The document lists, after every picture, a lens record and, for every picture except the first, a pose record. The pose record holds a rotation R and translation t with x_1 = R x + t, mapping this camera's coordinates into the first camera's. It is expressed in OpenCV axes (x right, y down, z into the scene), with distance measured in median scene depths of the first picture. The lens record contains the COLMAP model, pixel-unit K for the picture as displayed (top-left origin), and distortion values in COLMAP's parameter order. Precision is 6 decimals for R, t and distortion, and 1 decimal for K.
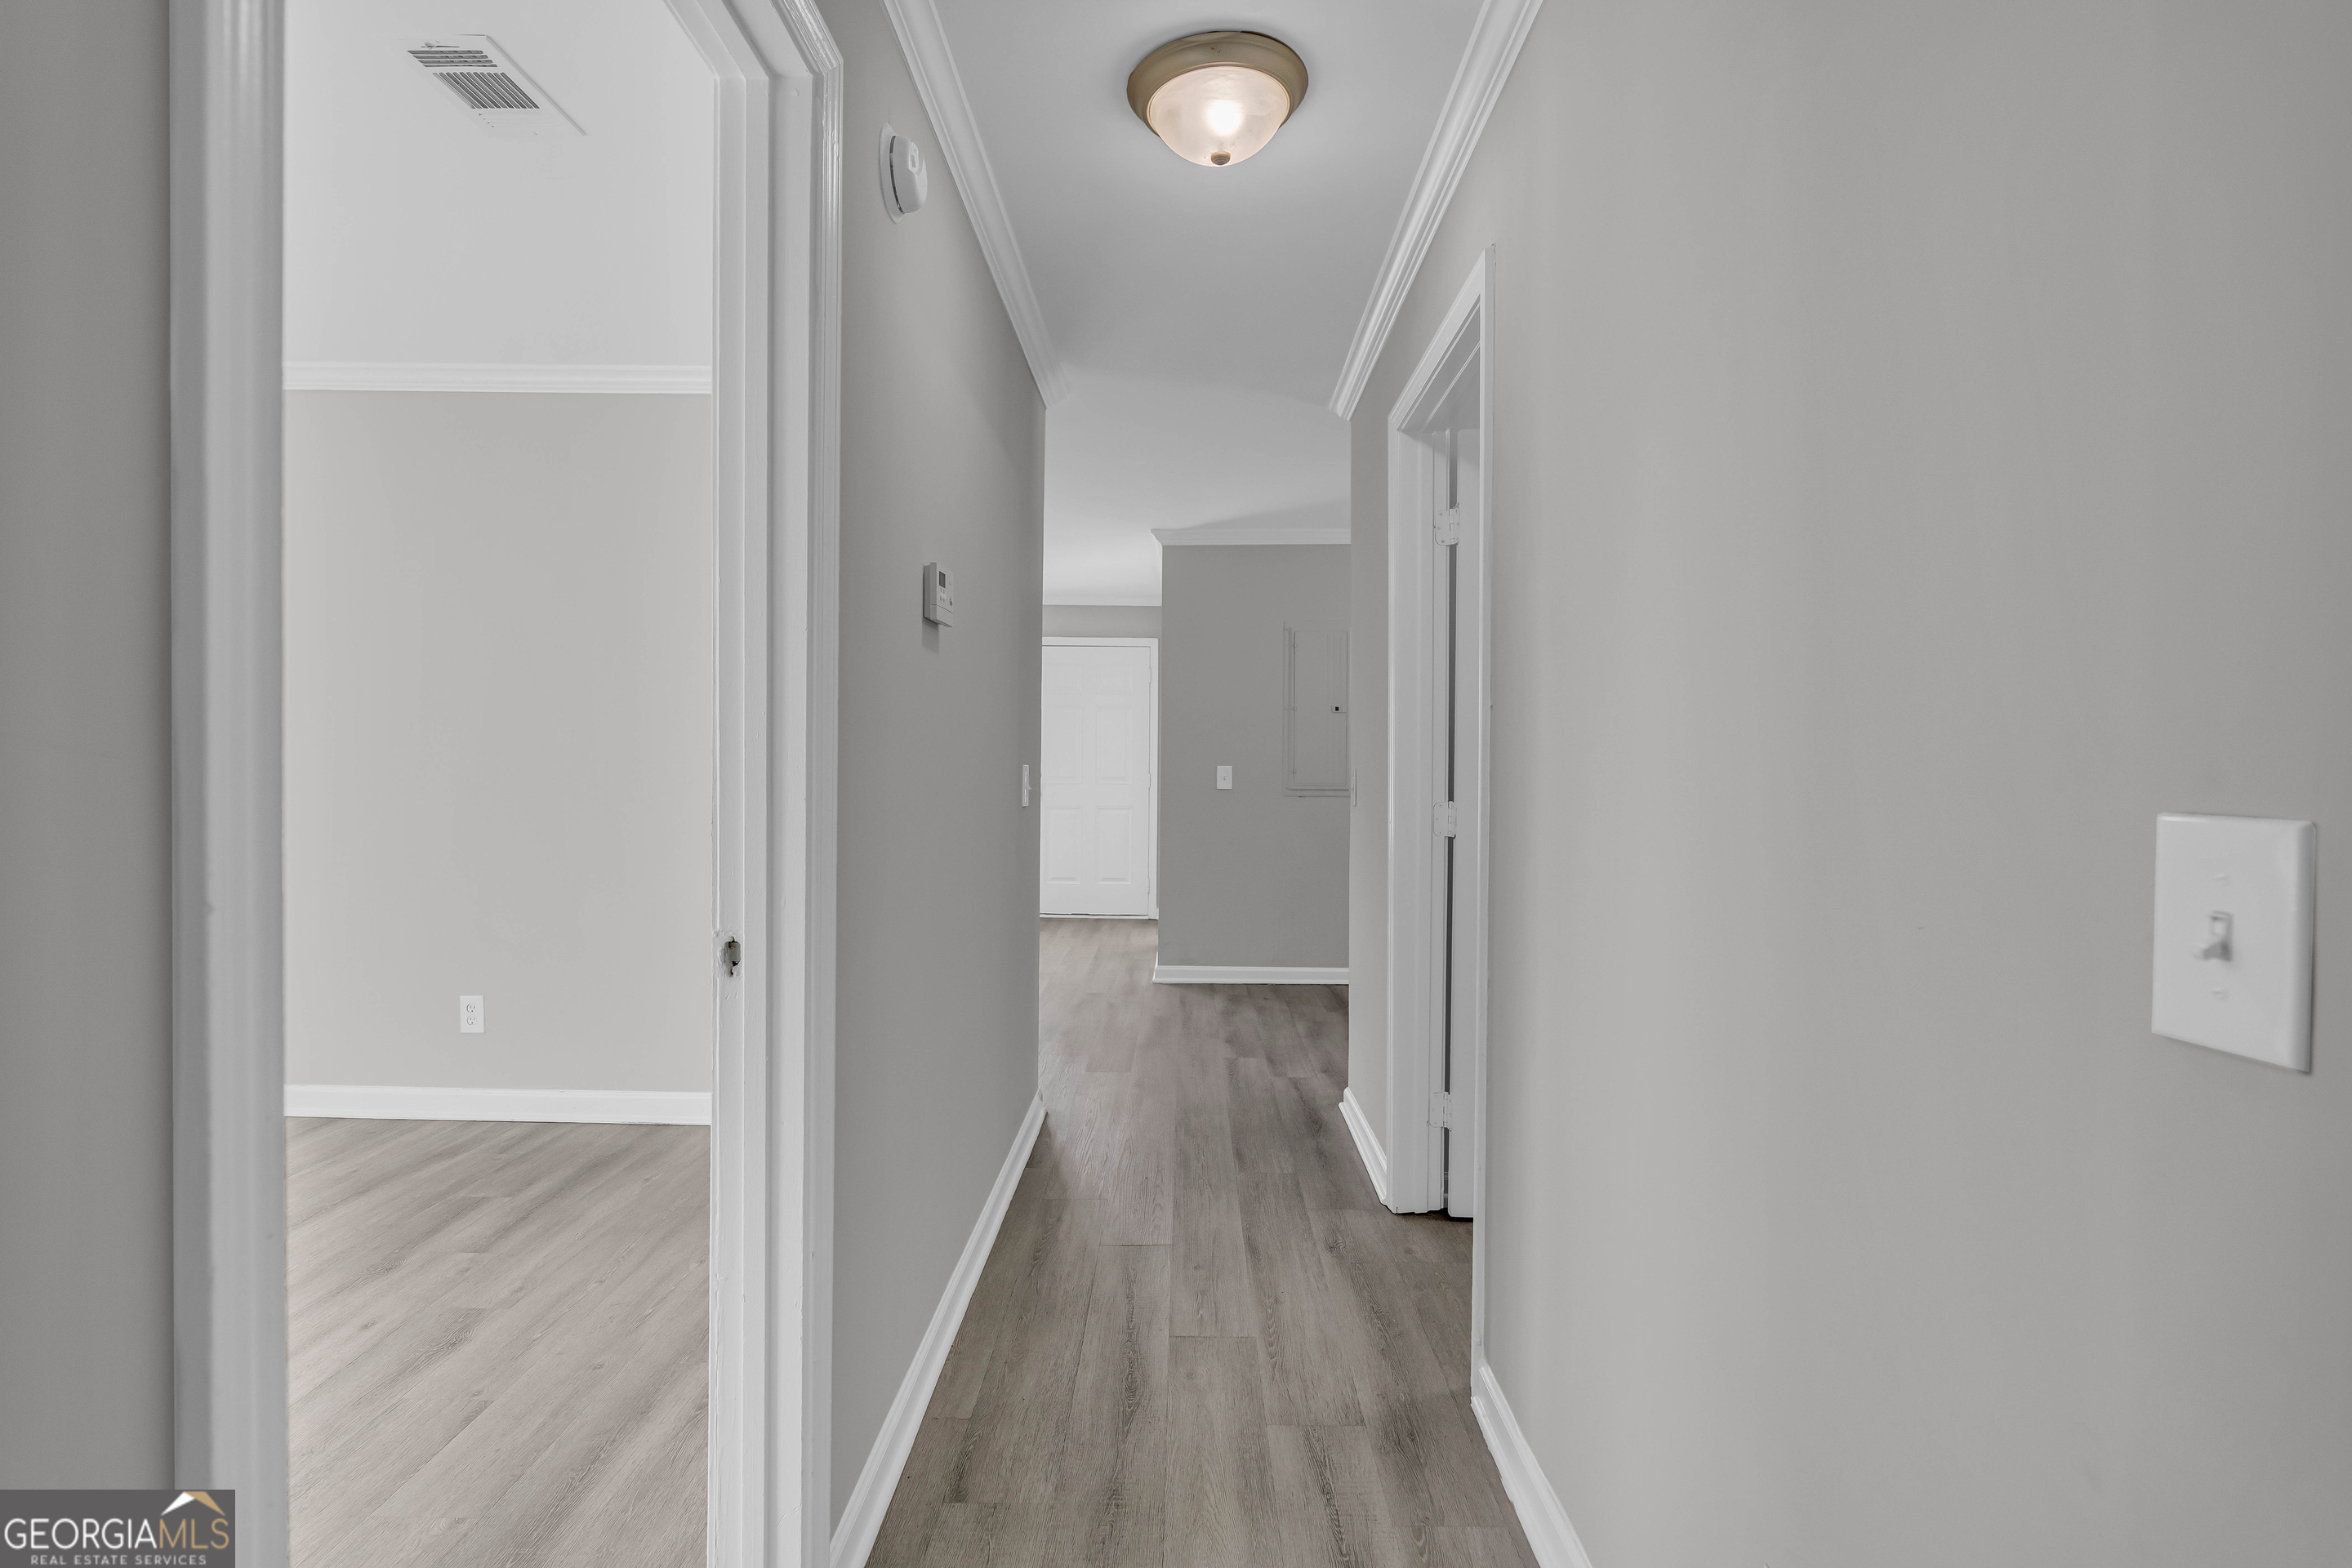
lens RADIAL K [[1099.2, 0, 1179.4], [0, 1099.2, 771.5], [0, 0, 1]] dist [-0.009203, 0.004340]
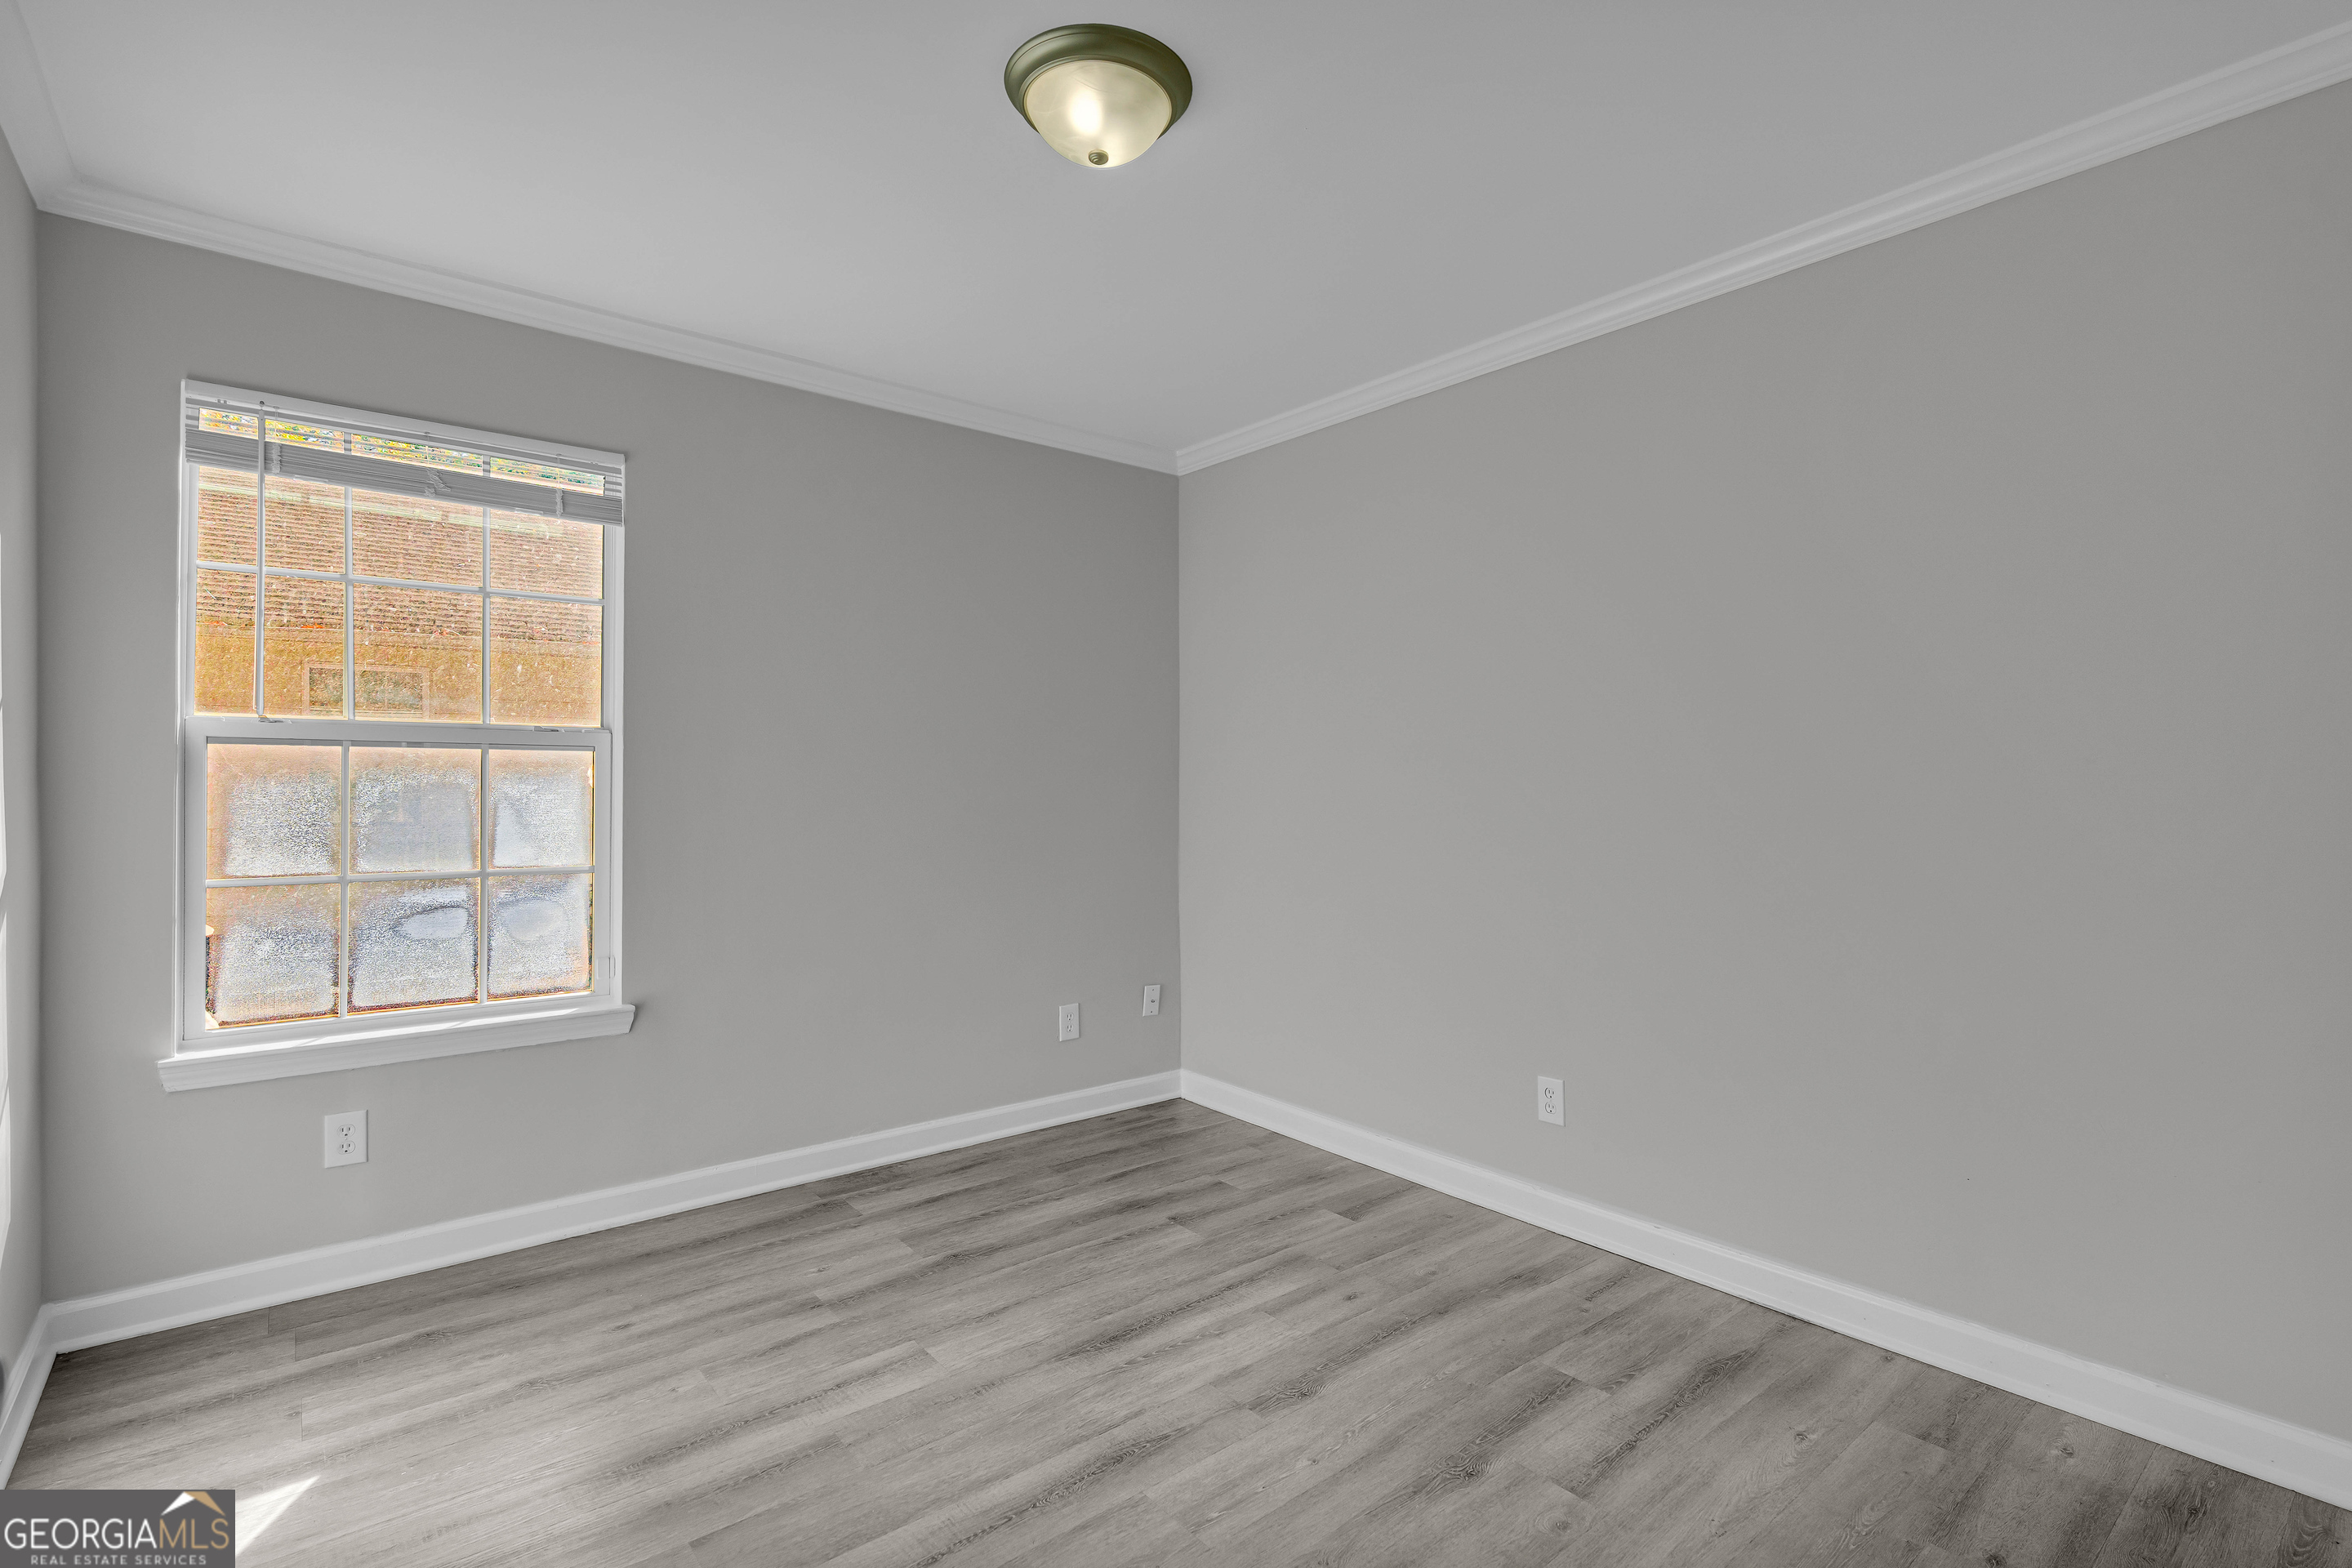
lens RADIAL K [[1099.2, 0, 1180.7], [0, 1099.2, 781.5], [0, 0, 1]] dist [-0.009203, 0.004340]
pose [[0.643153, -0.013005, -0.765627, -0.206186], [-0.004596, 0.999772, -0.020843, -0.000432], [0.765724, 0.016924, 0.642947, 0.274288]]
